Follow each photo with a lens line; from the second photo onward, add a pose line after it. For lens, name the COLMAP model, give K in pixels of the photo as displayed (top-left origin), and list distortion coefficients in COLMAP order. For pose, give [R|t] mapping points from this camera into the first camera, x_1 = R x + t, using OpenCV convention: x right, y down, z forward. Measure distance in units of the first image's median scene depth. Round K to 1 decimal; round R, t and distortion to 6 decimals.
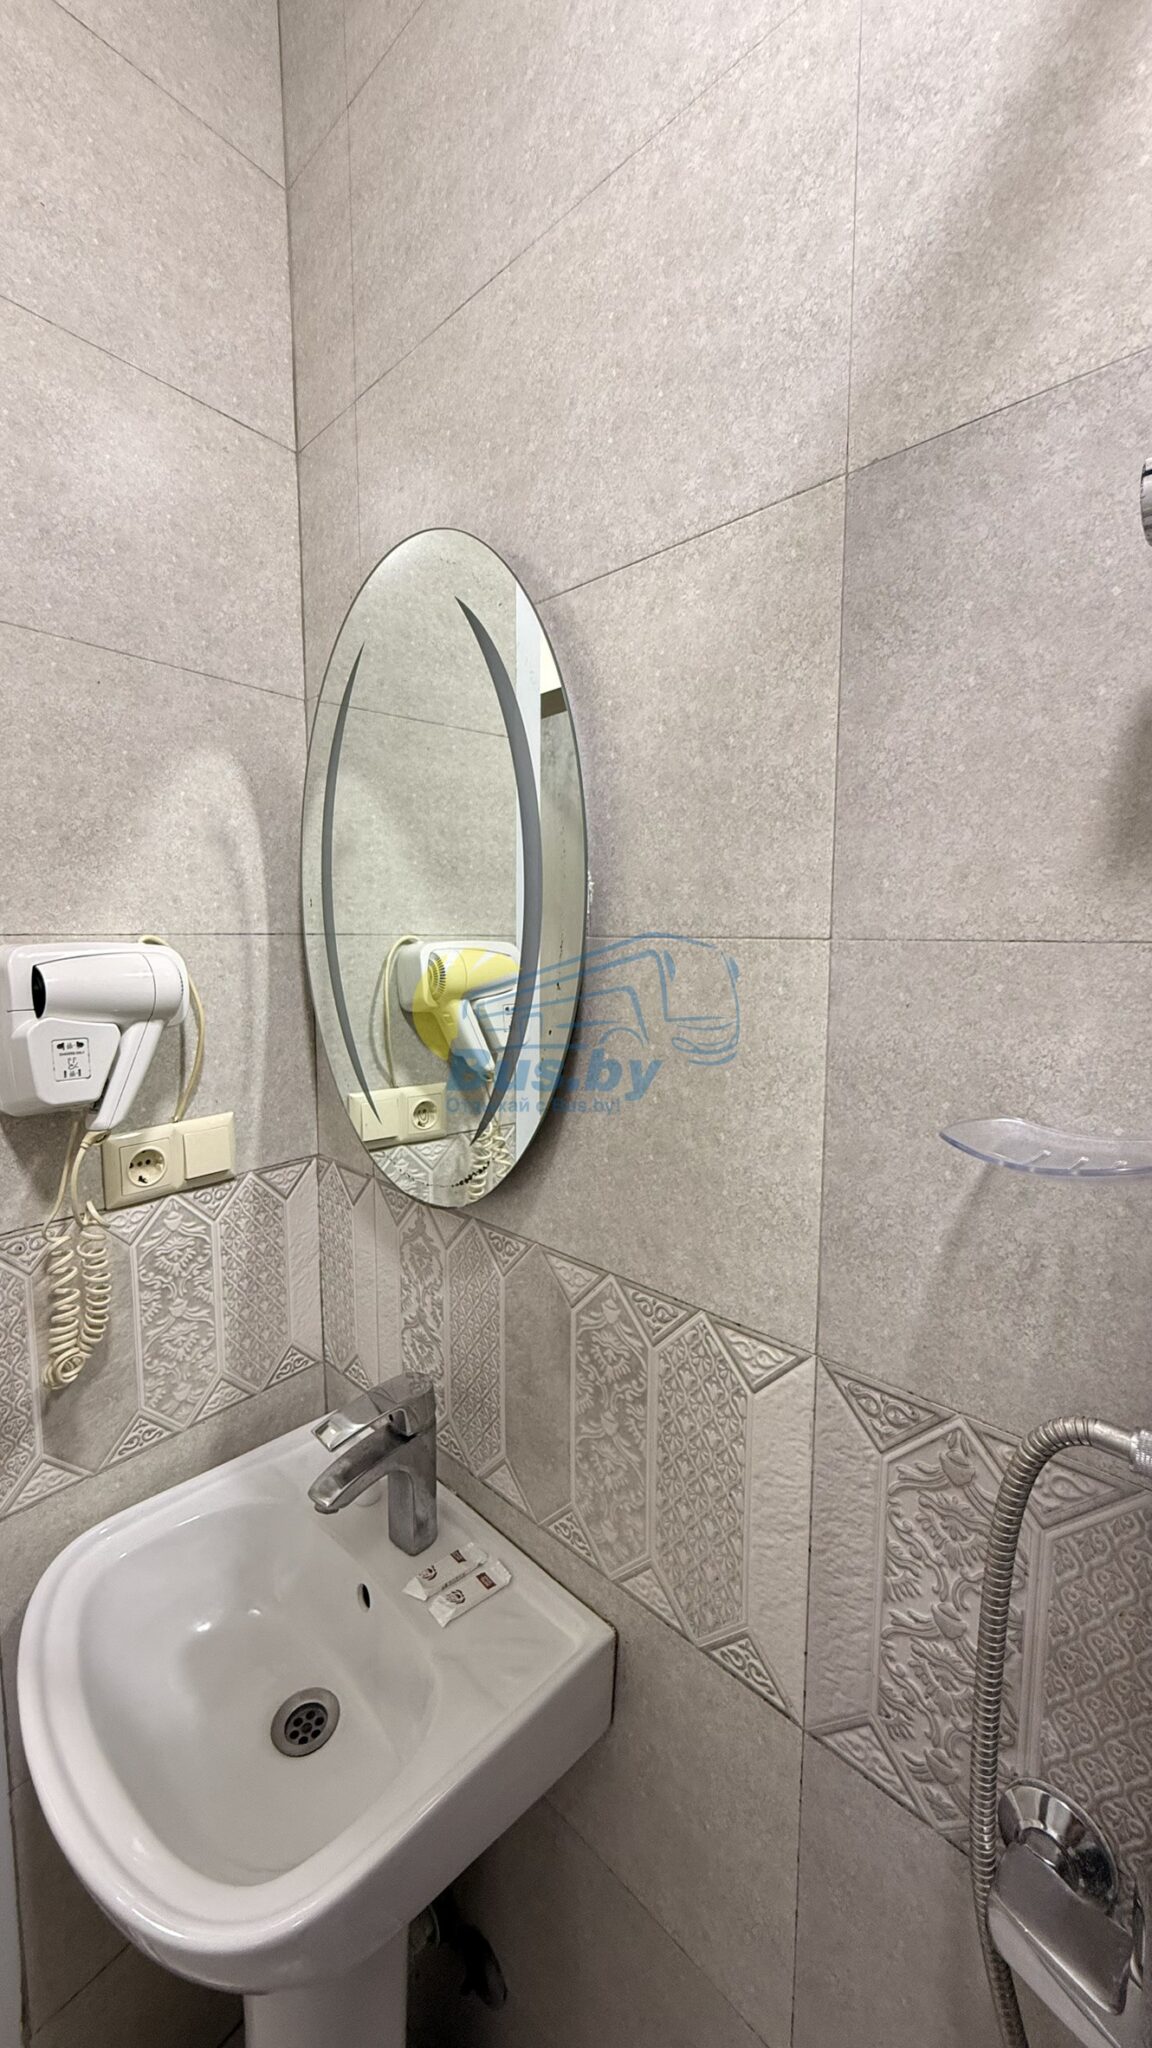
lens RADIAL K [[816.5, 0, 577.7], [0, 816.5, 1021.1], [0, 0, 1]] dist [0.000376, -0.000906]
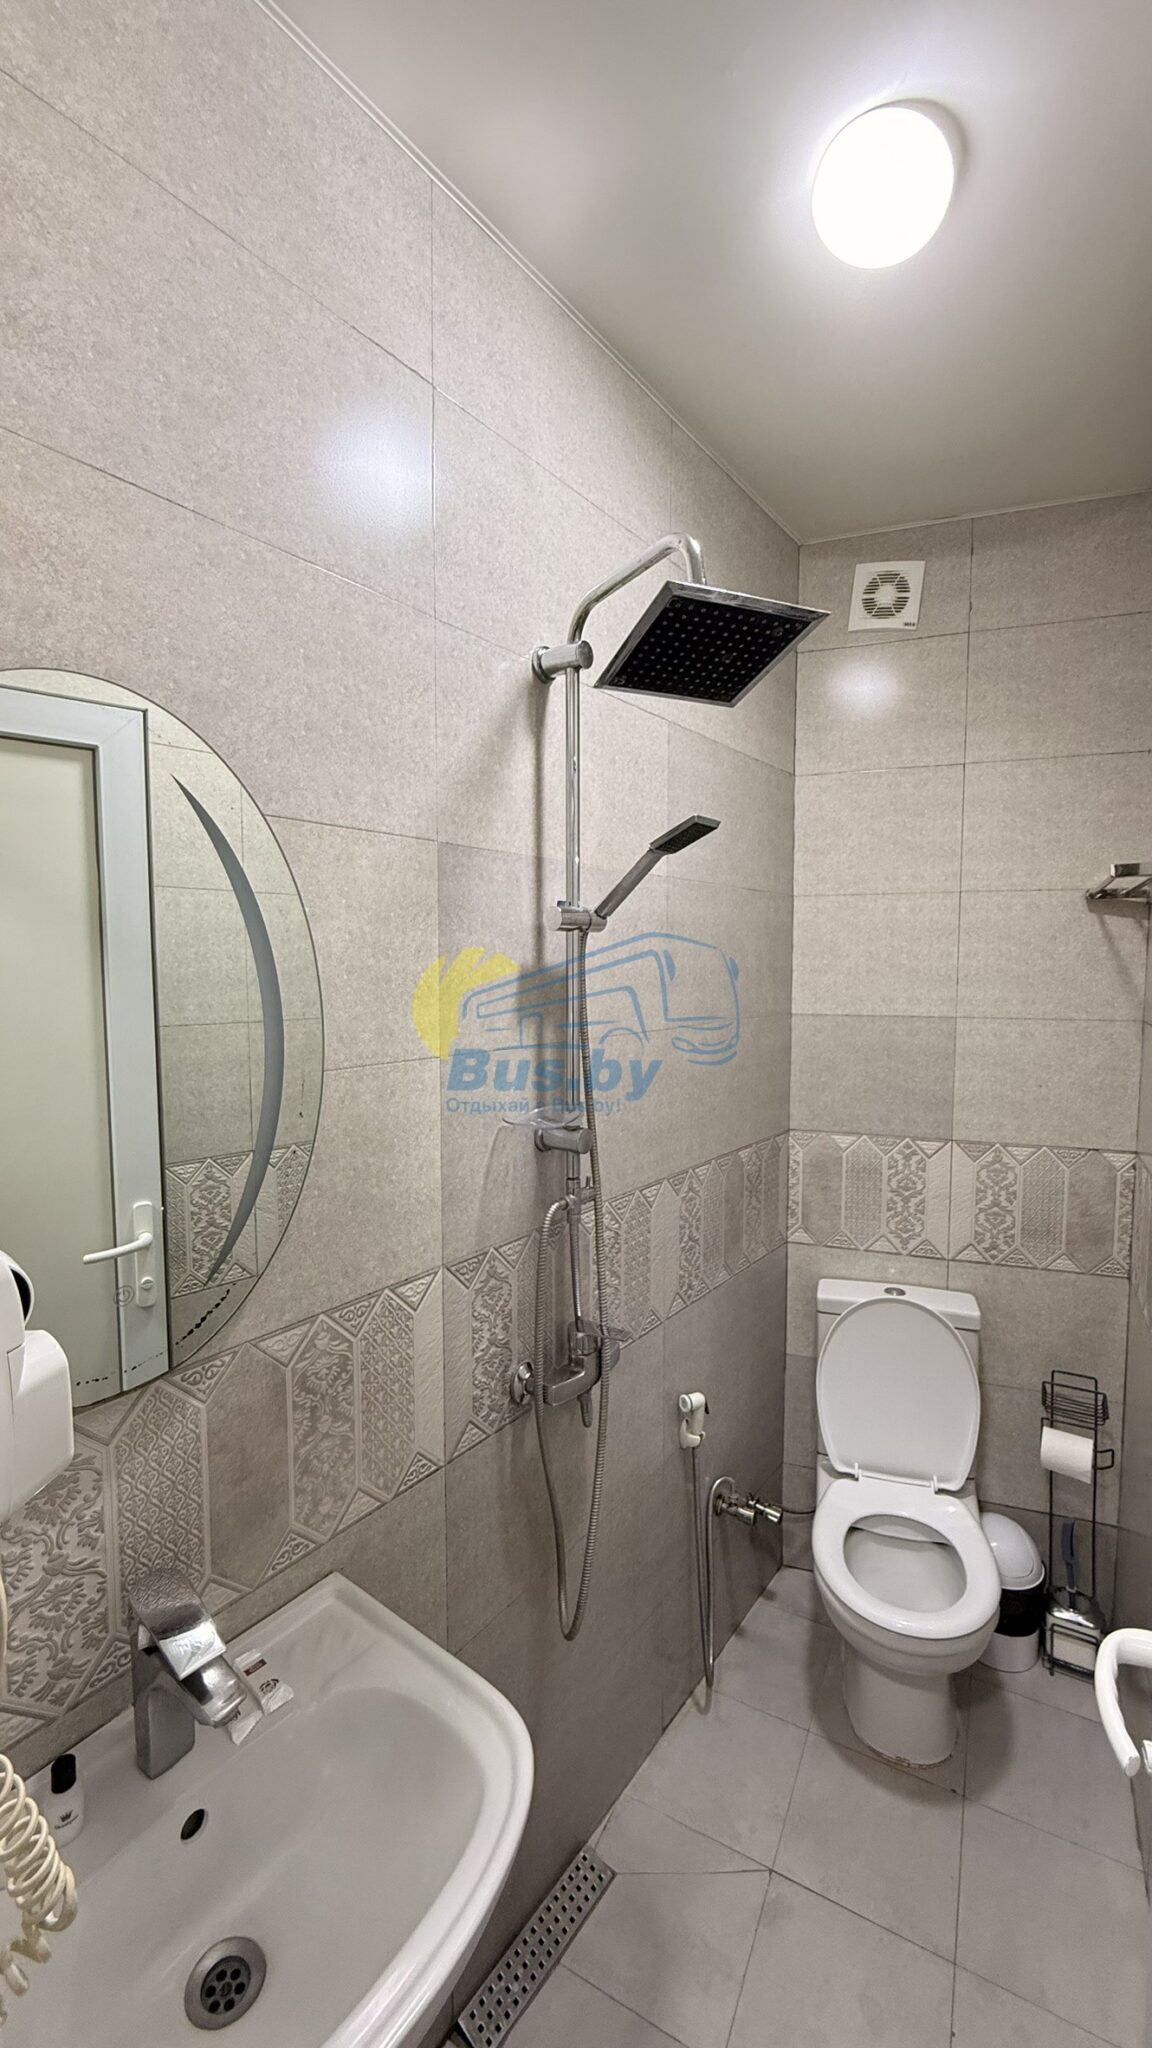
lens RADIAL K [[816.5, 0, 577.2], [0, 816.5, 1022.7], [0, 0, 1]] dist [0.000376, -0.000906]
pose [[-0.127014, -0.076844, 0.988920, -1.613837], [0.105931, 0.990242, 0.090552, -0.308181], [-0.986228, 0.116259, -0.117634, 0.817597]]
